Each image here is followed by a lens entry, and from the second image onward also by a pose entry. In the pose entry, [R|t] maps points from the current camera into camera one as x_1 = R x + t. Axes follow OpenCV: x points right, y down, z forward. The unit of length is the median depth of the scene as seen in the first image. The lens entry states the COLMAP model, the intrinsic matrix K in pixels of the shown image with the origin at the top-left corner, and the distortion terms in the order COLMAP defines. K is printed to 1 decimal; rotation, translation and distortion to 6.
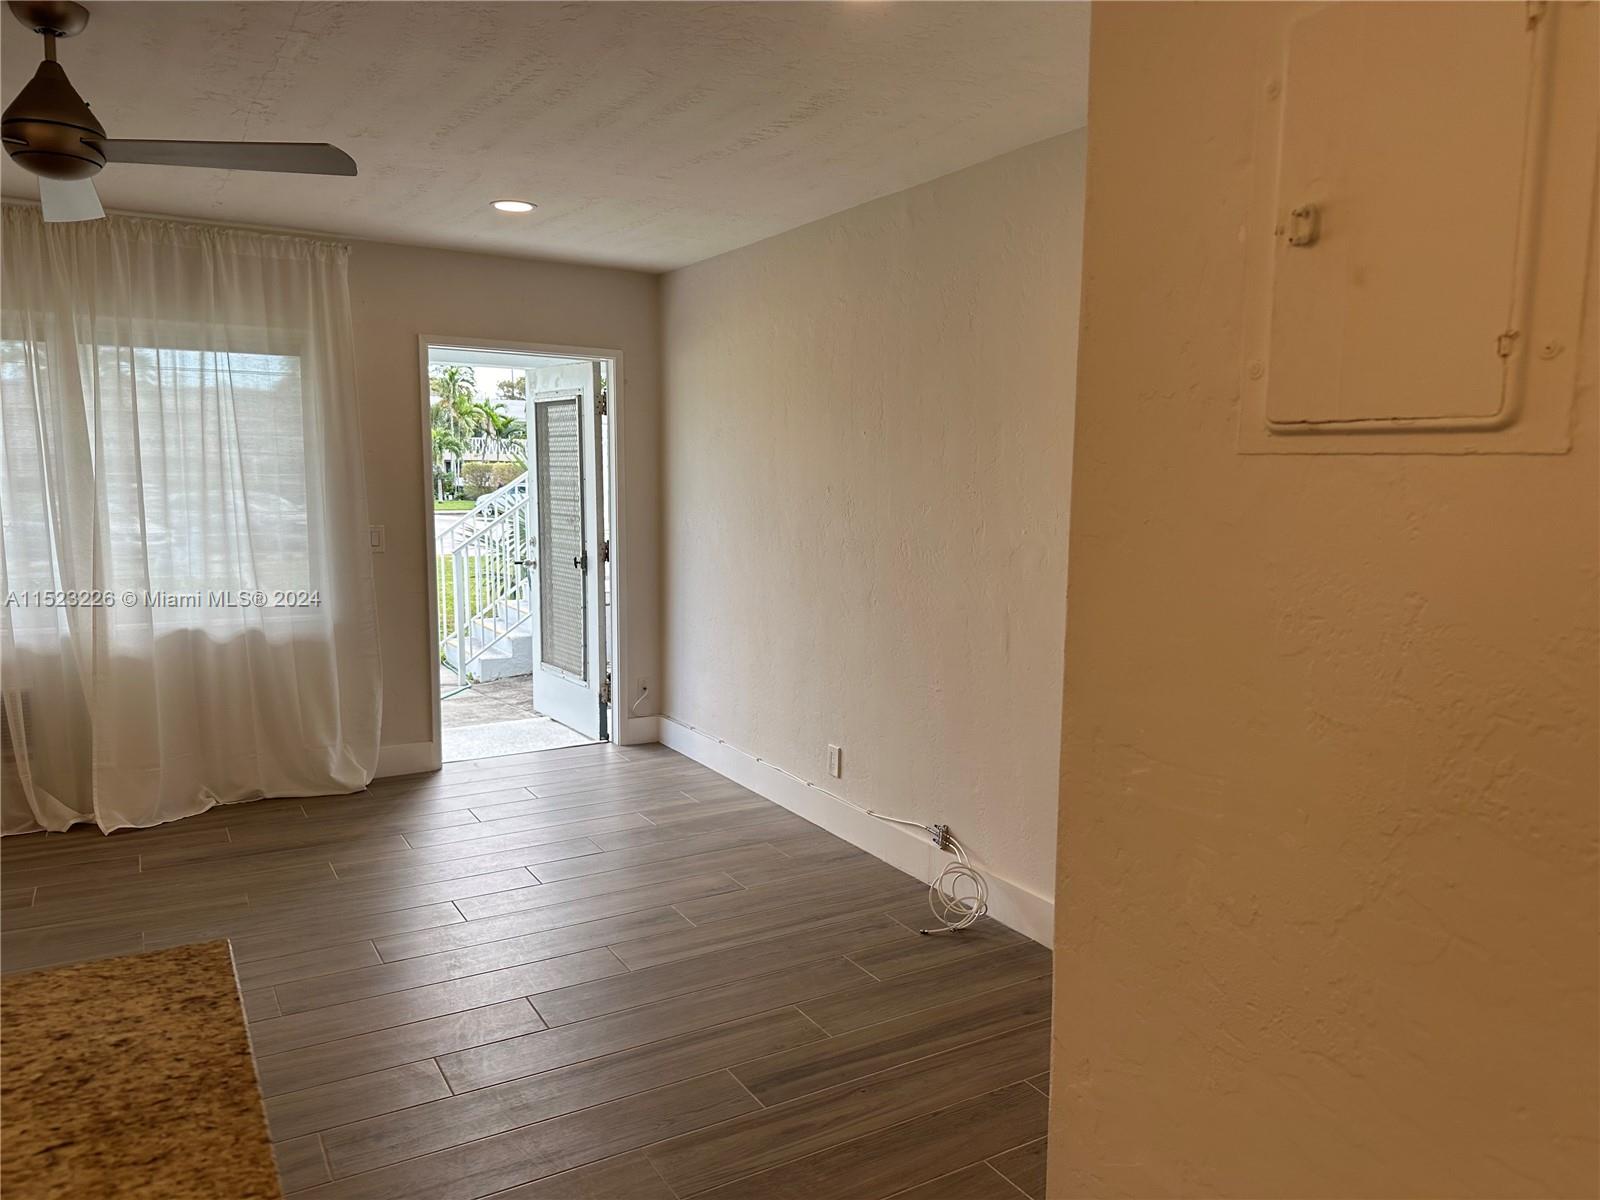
lens RADIAL K [[1111.8, 0, 799.6], [0, 1111.8, 621.2], [0, 0, 1]] dist [0.100923, -0.116076]
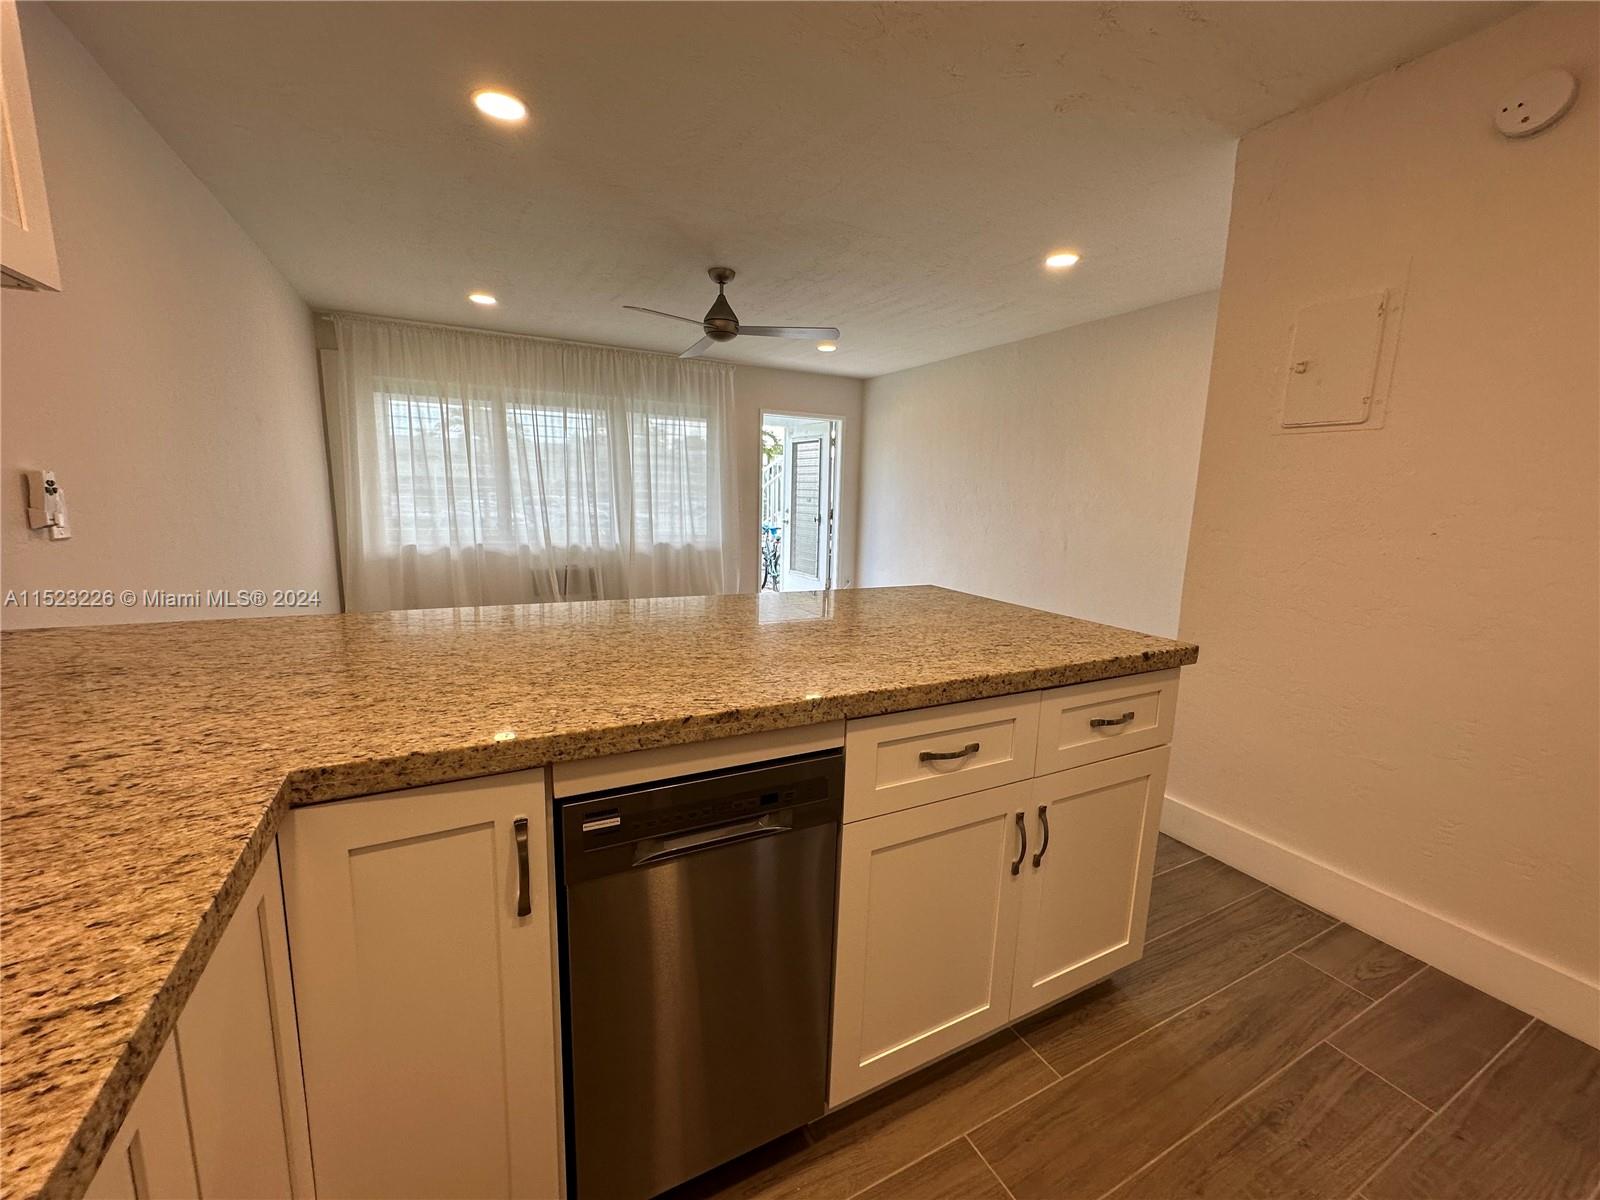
lens RADIAL K [[635.9, 0, 800.0], [0, 635.9, 600.0], [0, 0, 1]] dist [0.001814, 0.000387]
pose [[0.998216, 0.022782, -0.055193, -0.187581], [-0.020886, 0.999180, 0.034700, 0.064429], [0.055939, -0.033485, 0.997873, -0.207275]]
